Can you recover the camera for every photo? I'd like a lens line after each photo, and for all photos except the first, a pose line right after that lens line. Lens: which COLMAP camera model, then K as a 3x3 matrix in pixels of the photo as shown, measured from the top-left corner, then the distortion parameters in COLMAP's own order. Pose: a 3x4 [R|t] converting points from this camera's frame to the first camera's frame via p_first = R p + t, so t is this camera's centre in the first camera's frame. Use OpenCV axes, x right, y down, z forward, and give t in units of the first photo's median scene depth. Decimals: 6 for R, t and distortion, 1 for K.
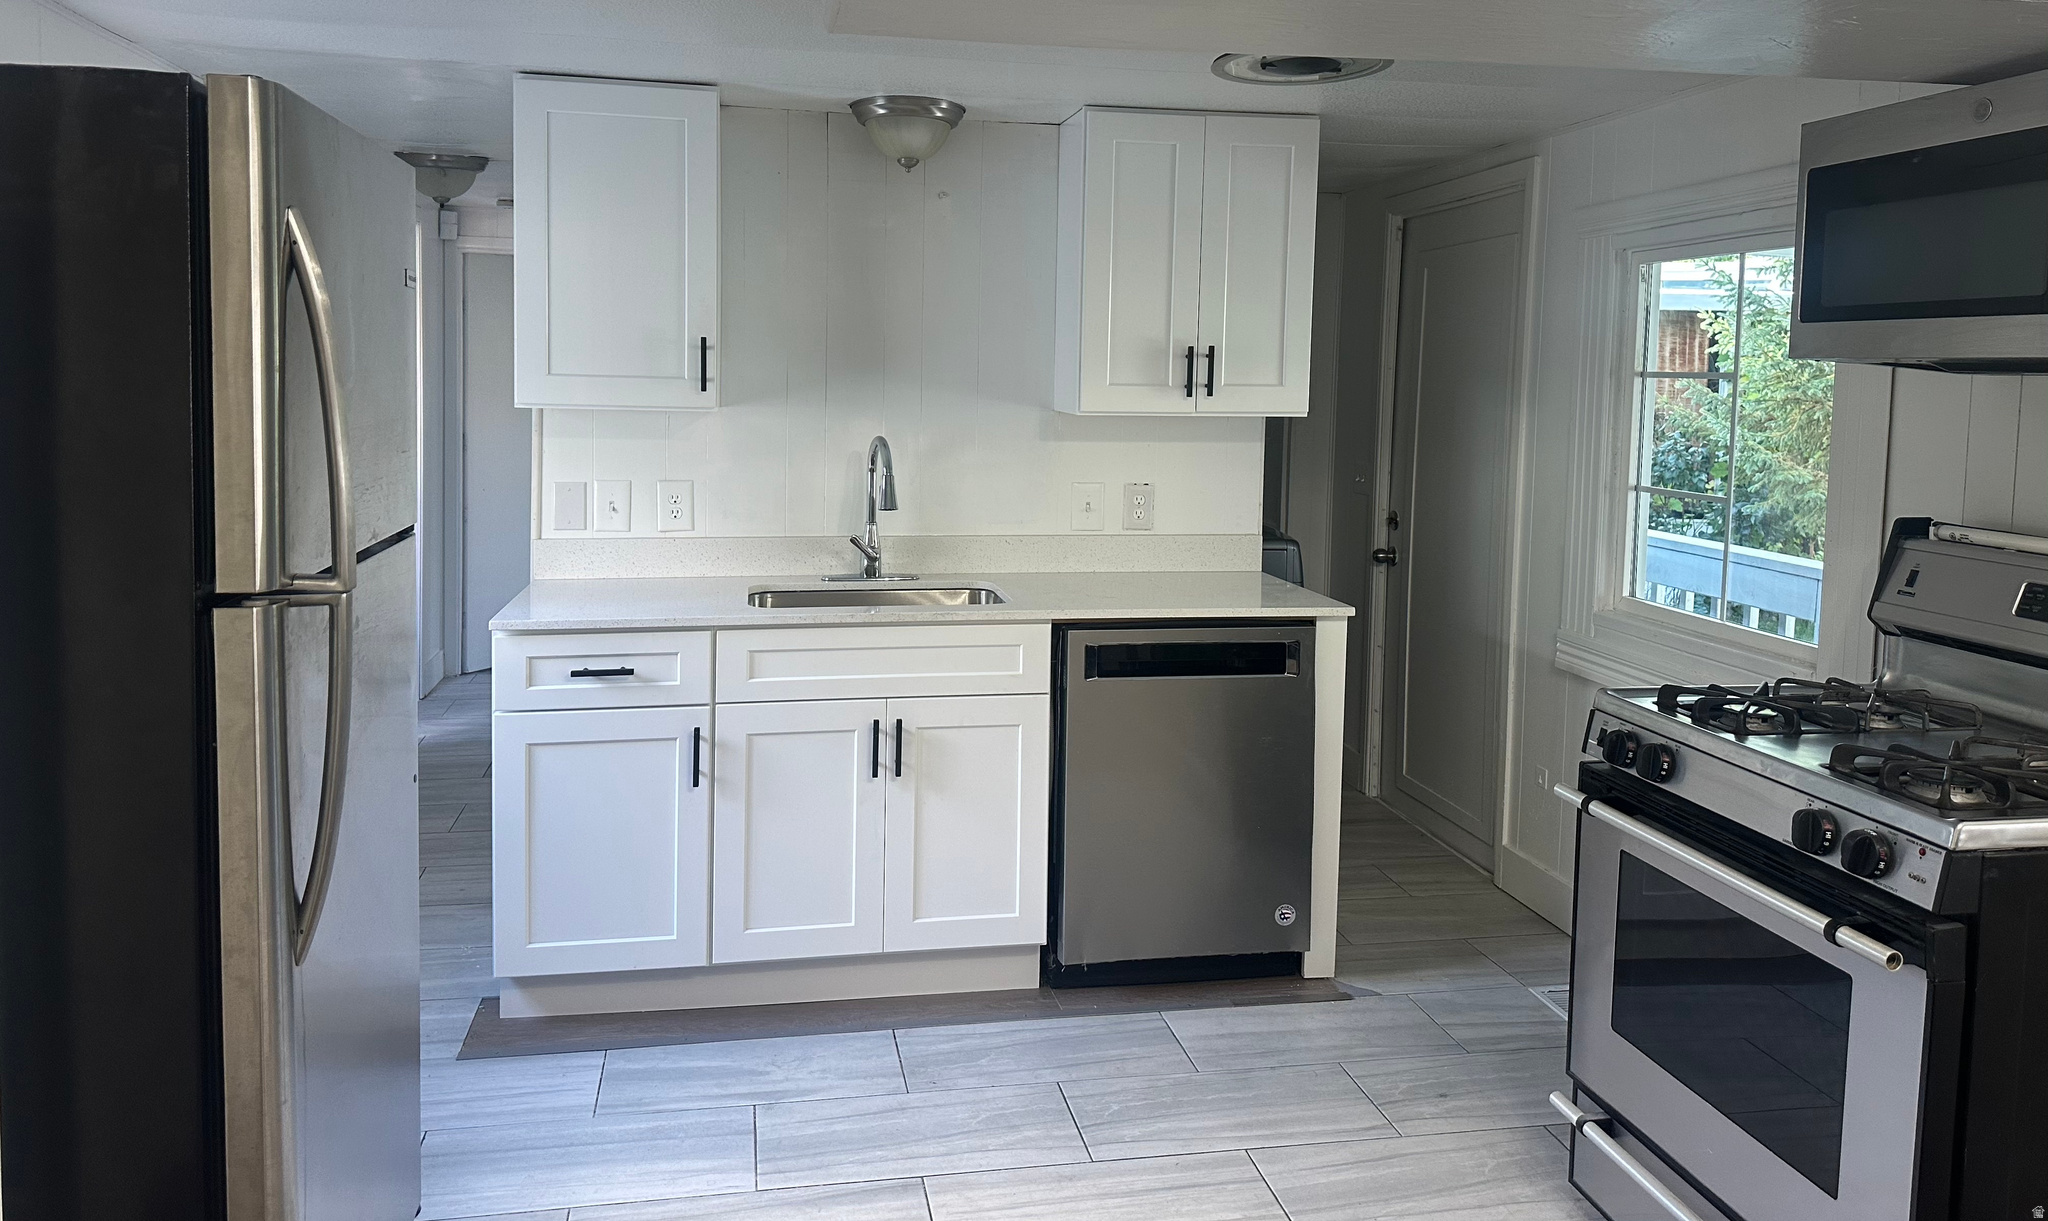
lens RADIAL K [[1395.1, 0, 1027.3], [0, 1395.1, 457.8], [0, 0, 1]] dist [-0.040280, -0.003042]
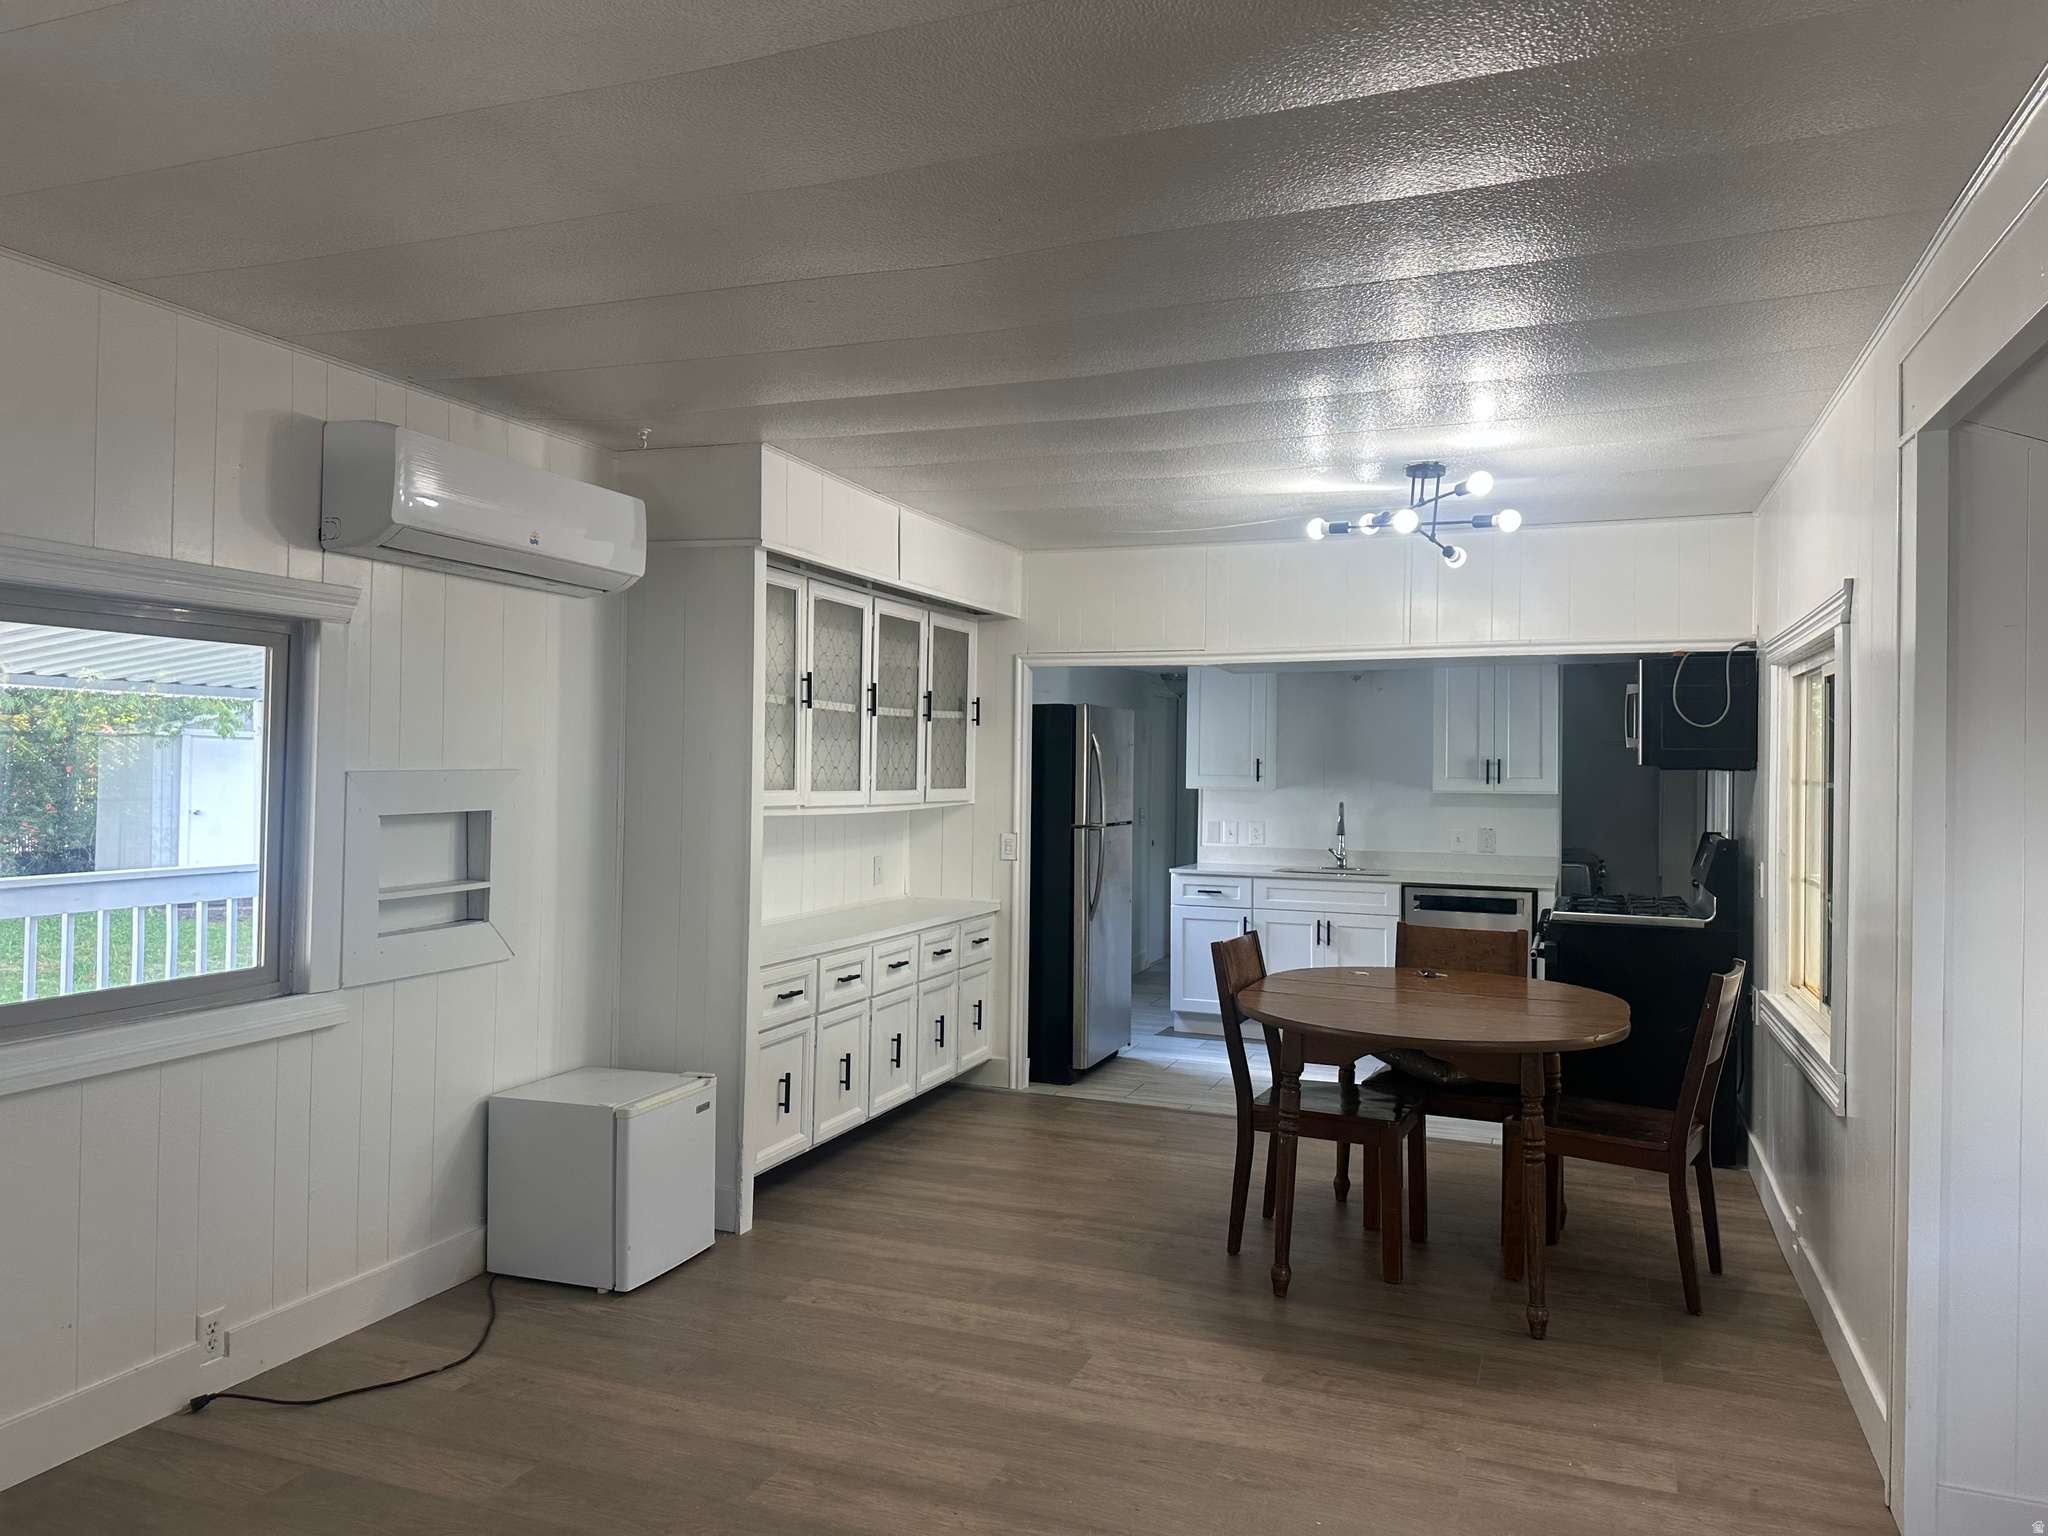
lens RADIAL K [[1384.6, 0, 1075.7], [0, 1384.6, 763.2], [0, 0, 1]] dist [0.005941, -0.006815]
pose [[0.859478, -0.010477, -0.511066, 0.761448], [-0.026024, 0.997597, -0.064218, 0.087553], [0.510510, 0.068494, 0.857139, -1.276430]]
